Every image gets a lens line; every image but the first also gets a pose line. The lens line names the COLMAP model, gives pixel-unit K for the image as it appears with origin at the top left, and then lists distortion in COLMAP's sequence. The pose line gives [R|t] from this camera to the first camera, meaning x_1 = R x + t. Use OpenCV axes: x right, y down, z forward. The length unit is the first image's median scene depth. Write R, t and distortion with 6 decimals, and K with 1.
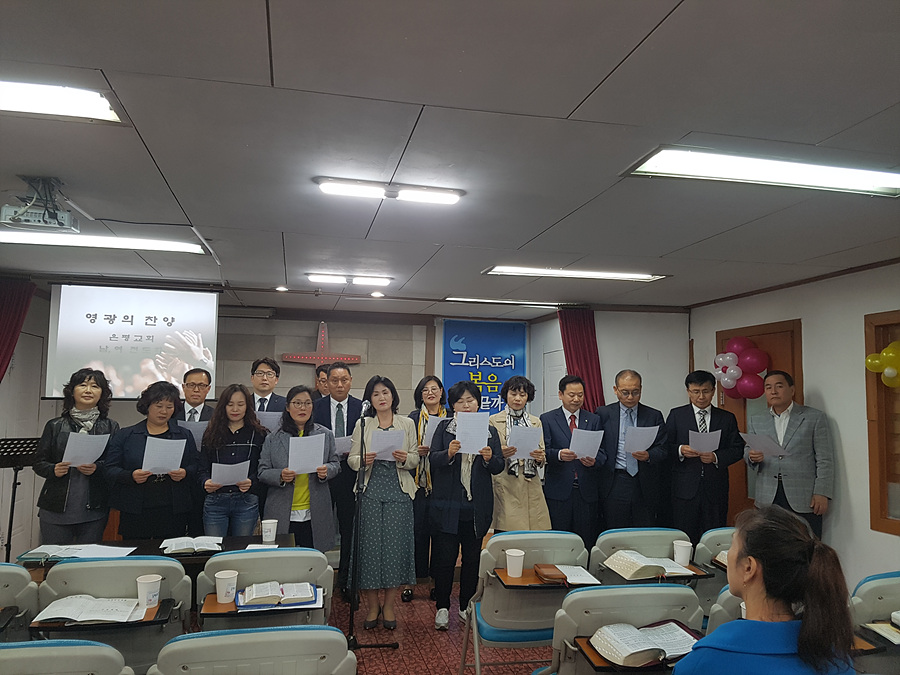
lens RADIAL K [[651.3, 0, 451.8], [0, 651.3, 353.2], [0, 0, 1]] dist [0.172656, -0.268165]
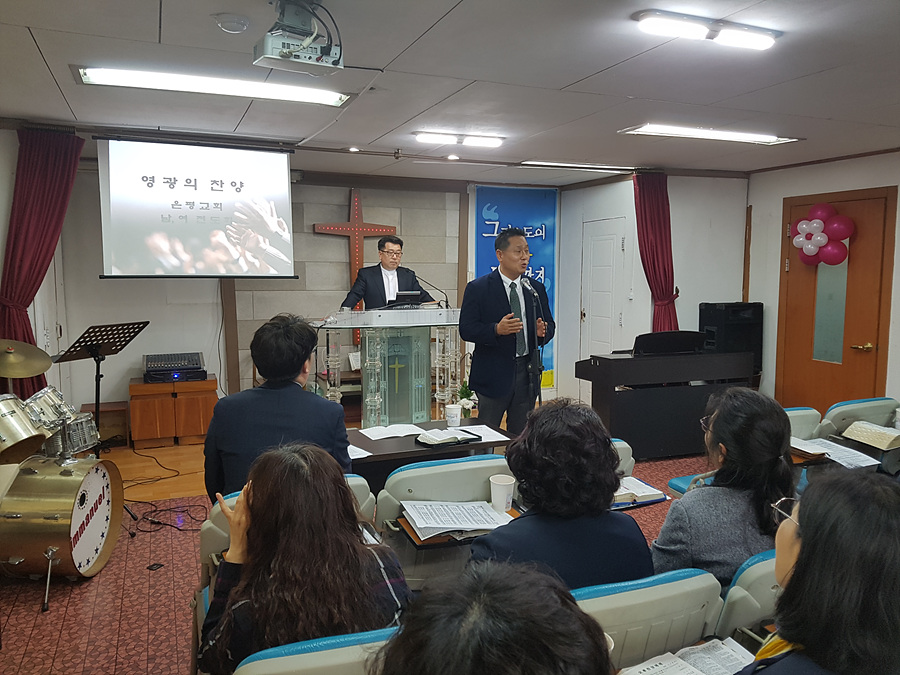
lens RADIAL K [[662.3, 0, 450.0], [0, 662.3, 337.5], [0, 0, 1]] dist [0.183664, -0.282769]
pose [[0.987376, -0.030825, 0.155369, -0.290888], [0.003800, 0.985208, 0.171318, -0.003594], [-0.158351, -0.168565, 0.972888, 0.062182]]
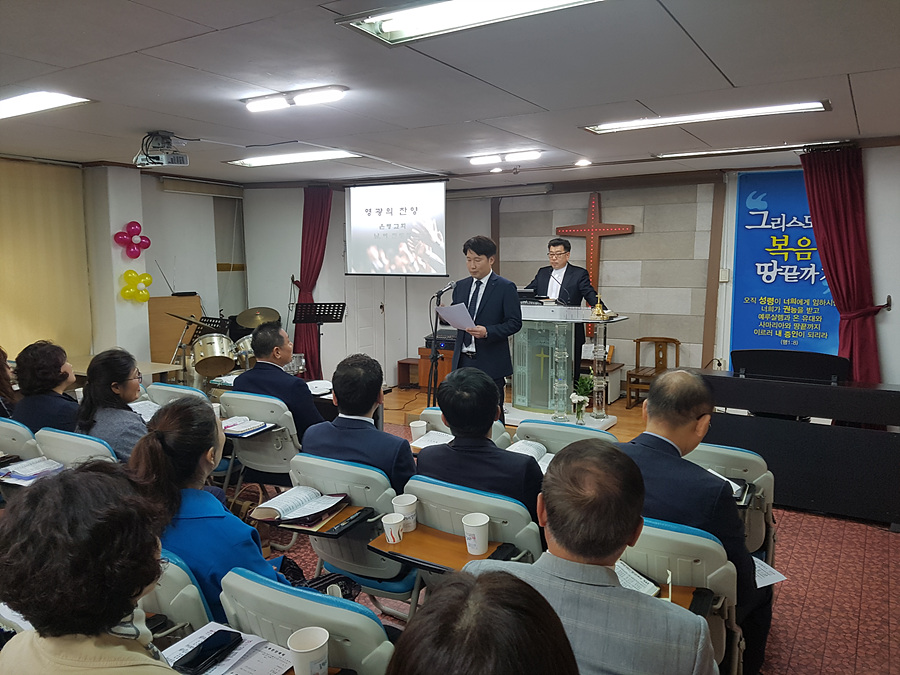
lens RADIAL K [[651.3, 0, 451.8], [0, 651.3, 353.2], [0, 0, 1]] dist [0.172656, -0.268165]
pose [[0.721362, 0.081872, -0.687701, 0.468449], [0.061113, 0.981589, 0.180964, -0.004427], [0.689856, -0.172569, 0.703078, 0.156887]]
